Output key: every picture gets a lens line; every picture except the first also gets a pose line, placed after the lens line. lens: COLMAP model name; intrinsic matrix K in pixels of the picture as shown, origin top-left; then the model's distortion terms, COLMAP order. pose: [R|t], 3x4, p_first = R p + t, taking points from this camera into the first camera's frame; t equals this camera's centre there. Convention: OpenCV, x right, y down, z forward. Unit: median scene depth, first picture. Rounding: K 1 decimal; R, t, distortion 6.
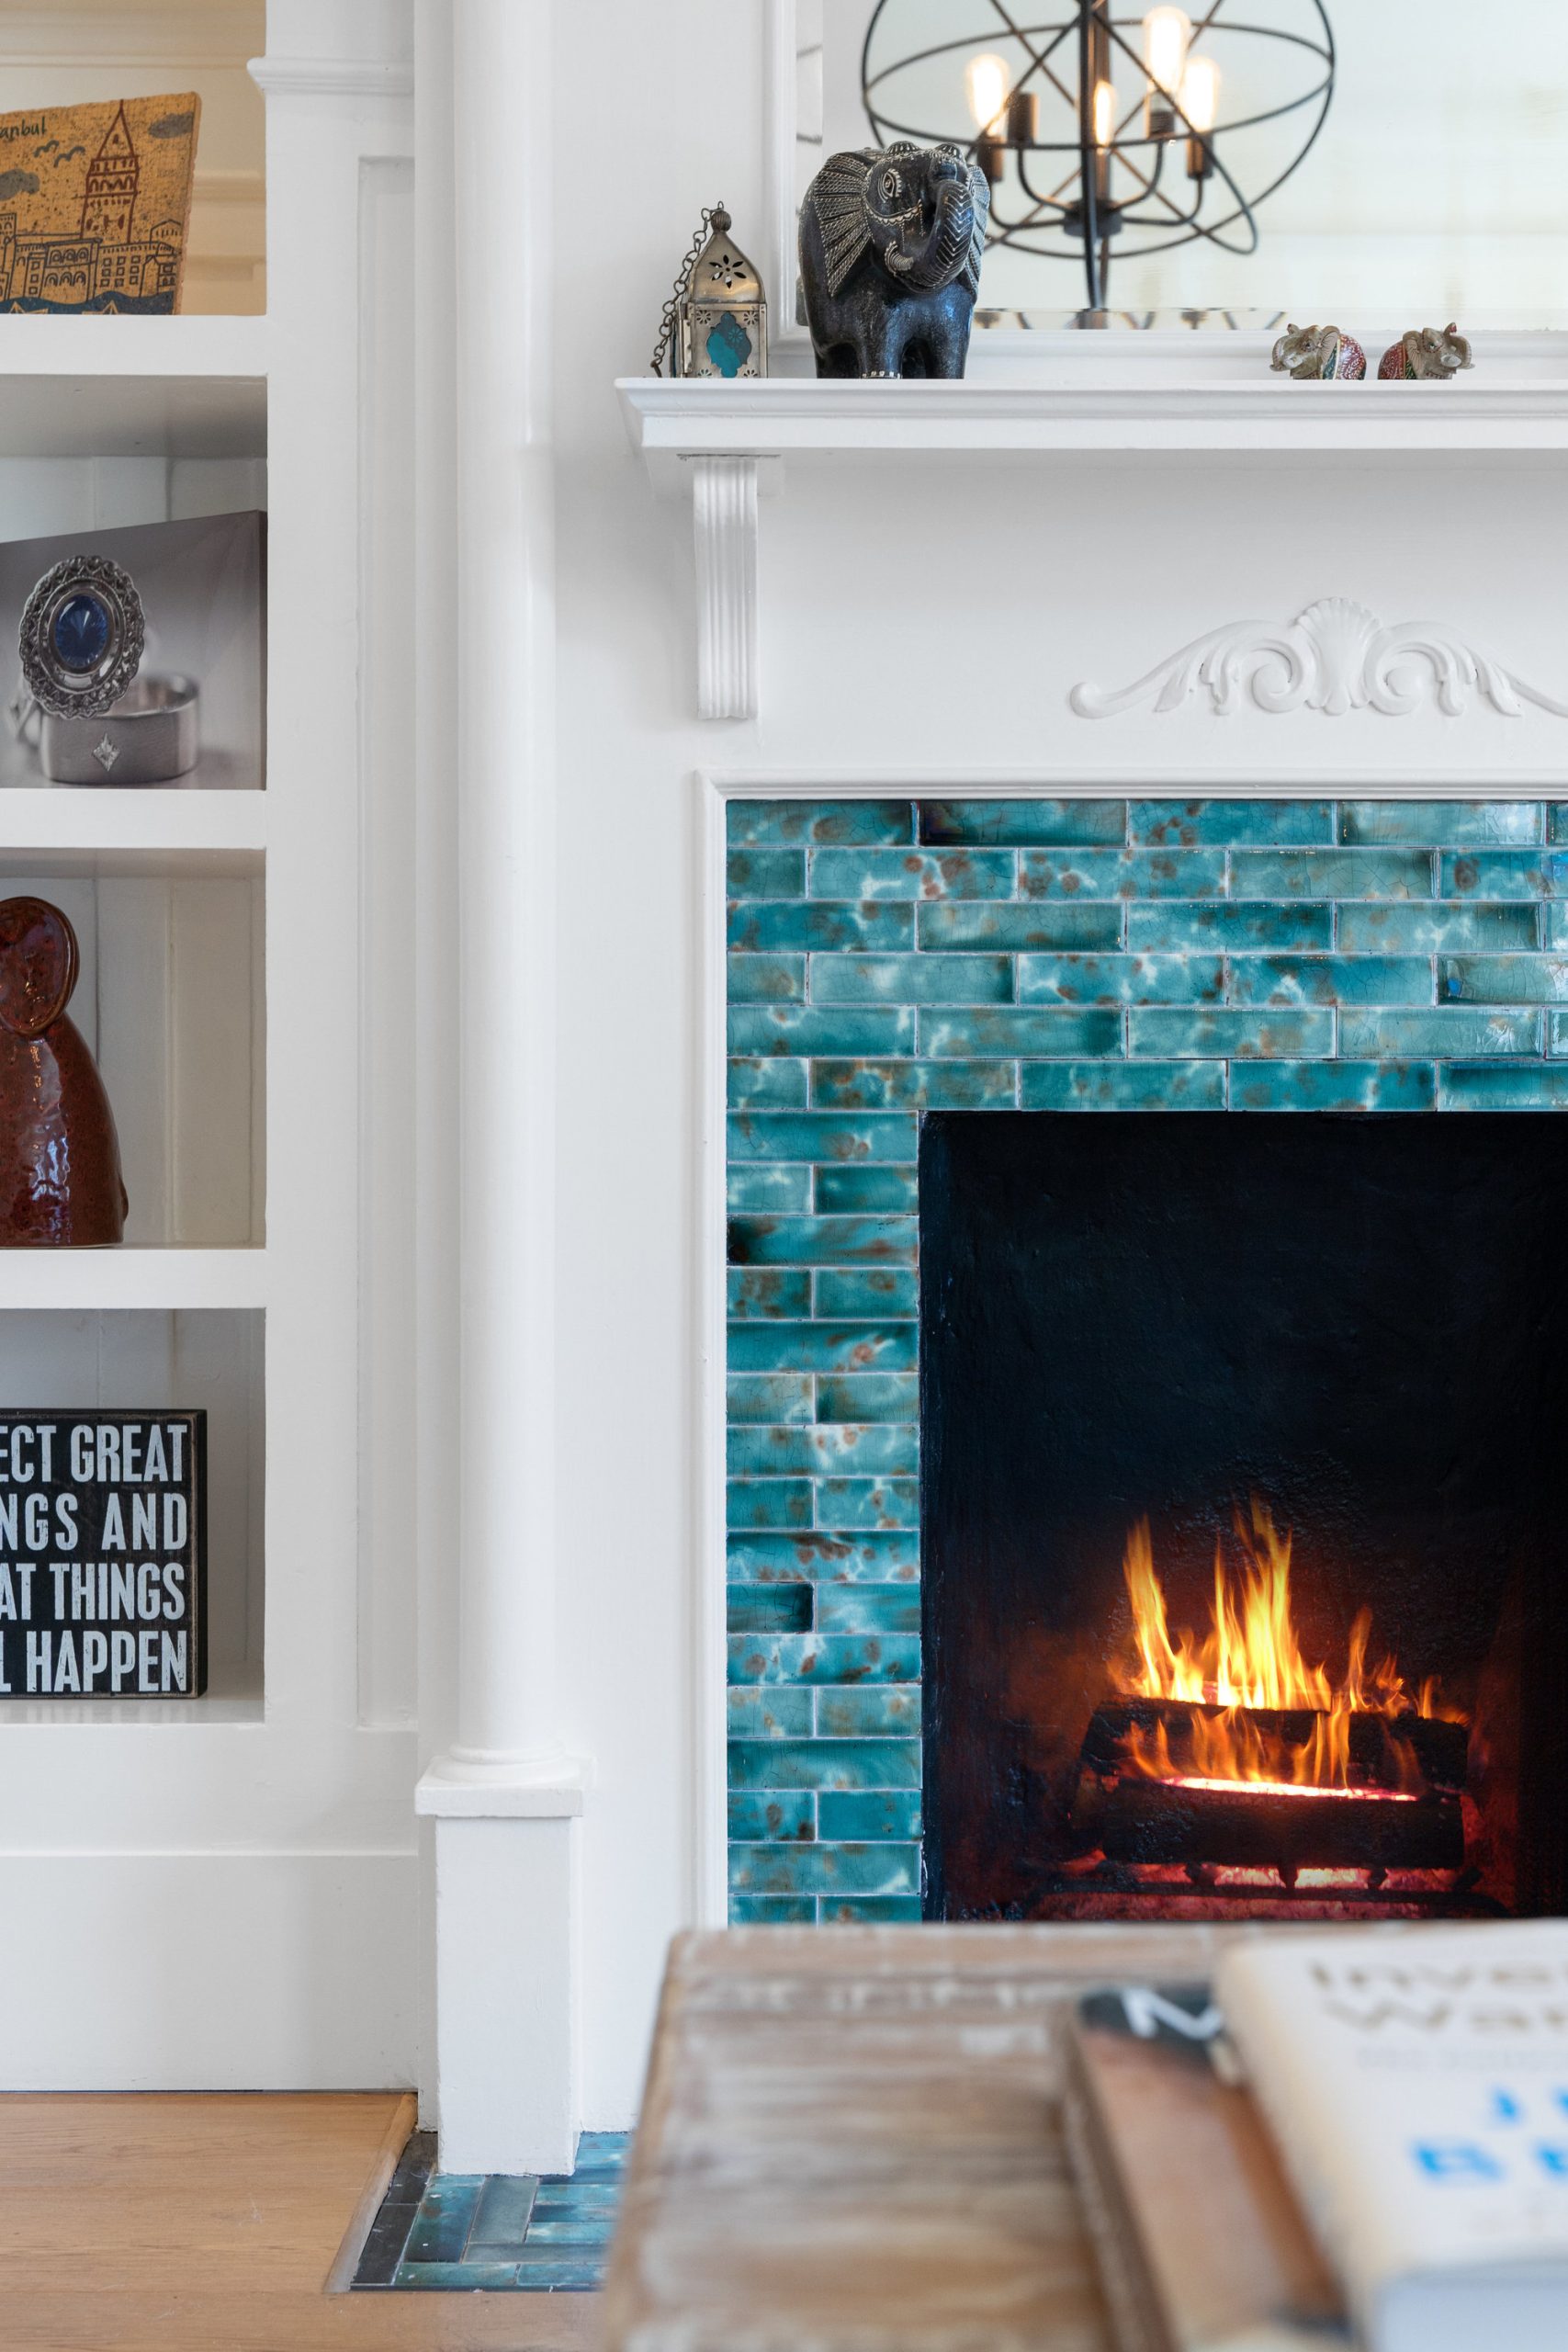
lens RADIAL K [[3110.6, 0, 784.0], [0, 3110.6, 1176.0], [0, 0, 1]] dist [0.003129, 0.012281]
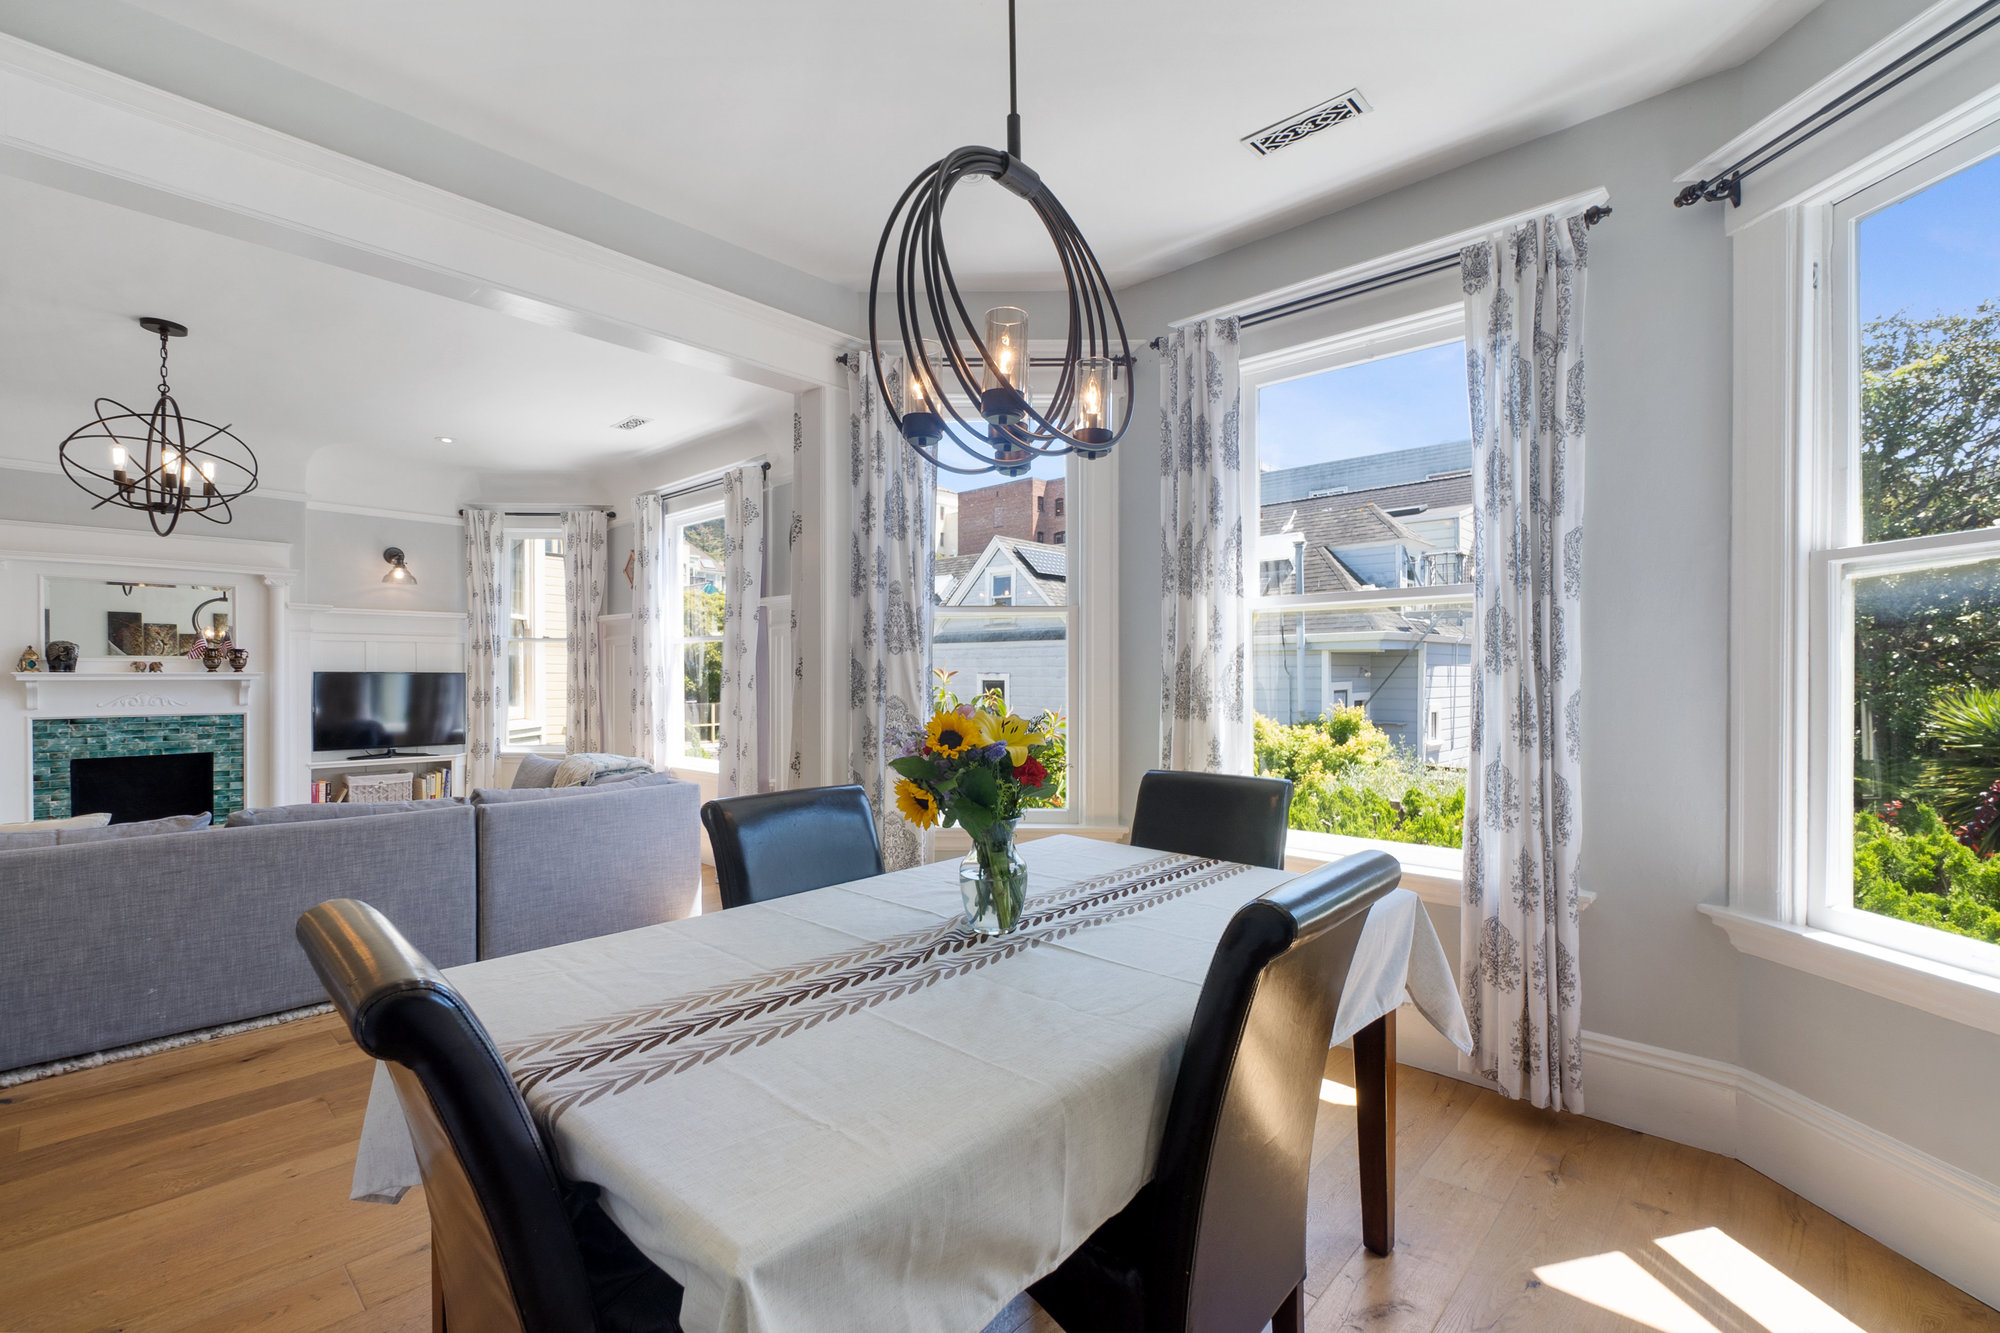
lens RADIAL K [[865.3, 0, 991.5], [0, 865.3, 680.5], [0, 0, 1]] dist [-0.000953, -0.000223]
pose [[0.673304, -0.009000, 0.739311, -0.000233], [0.022082, 0.999725, -0.007941, -0.148644], [-0.739036, 0.021673, 0.673317, -2.135996]]
